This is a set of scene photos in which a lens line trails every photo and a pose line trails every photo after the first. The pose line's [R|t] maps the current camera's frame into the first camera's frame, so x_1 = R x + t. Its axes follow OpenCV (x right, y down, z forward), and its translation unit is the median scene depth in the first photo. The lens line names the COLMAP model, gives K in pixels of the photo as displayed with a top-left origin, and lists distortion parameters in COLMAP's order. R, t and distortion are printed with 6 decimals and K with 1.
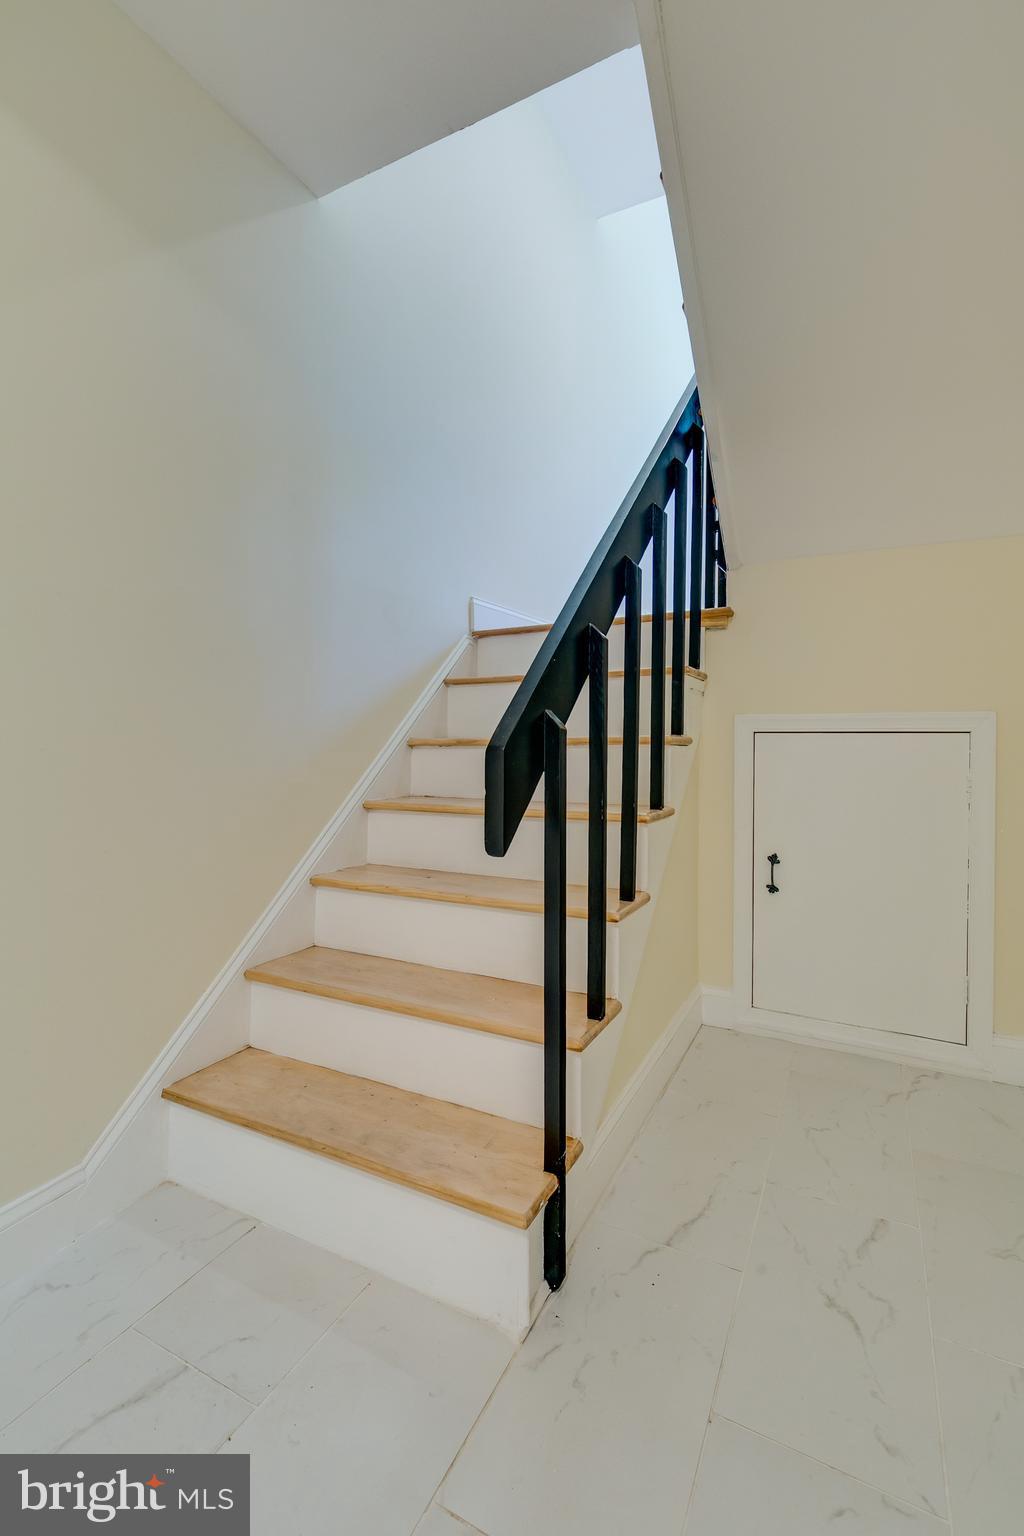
lens RADIAL K [[685.0, 0, 506.0], [0, 685.0, 761.4], [0, 0, 1]] dist [0.007156, -0.001291]
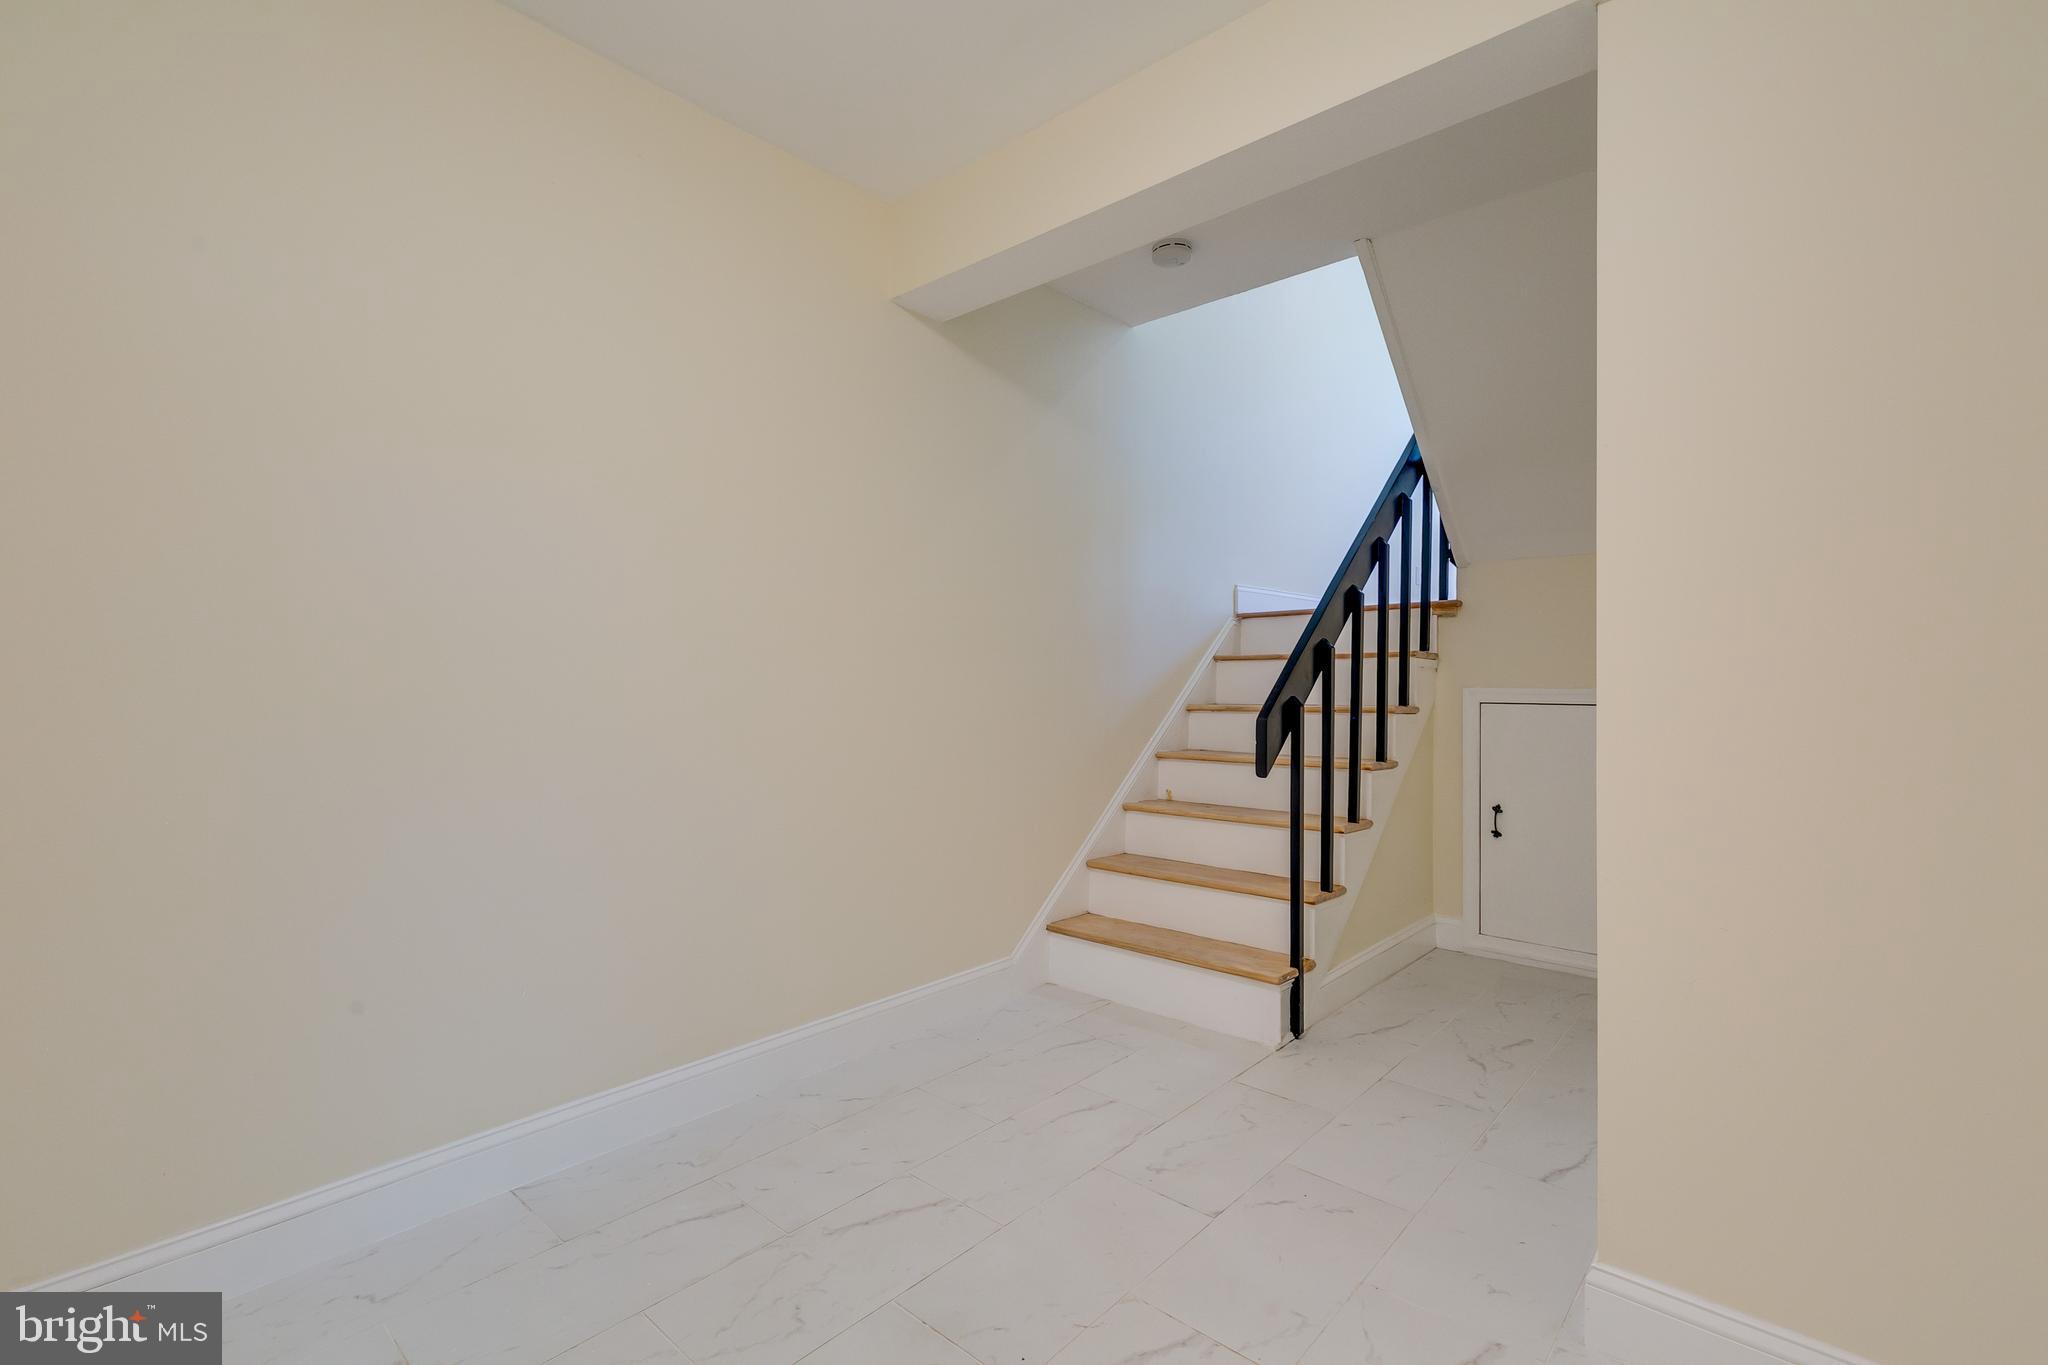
lens RADIAL K [[913.3, 0, 1022.2], [0, 913.3, 674.3], [0, 0, 1]] dist [0.007156, -0.001291]
pose [[0.967620, 0.002484, -0.252399, -0.010650], [-0.013327, 0.999060, -0.041258, -0.017805], [0.252059, 0.043286, 0.966743, -0.881666]]
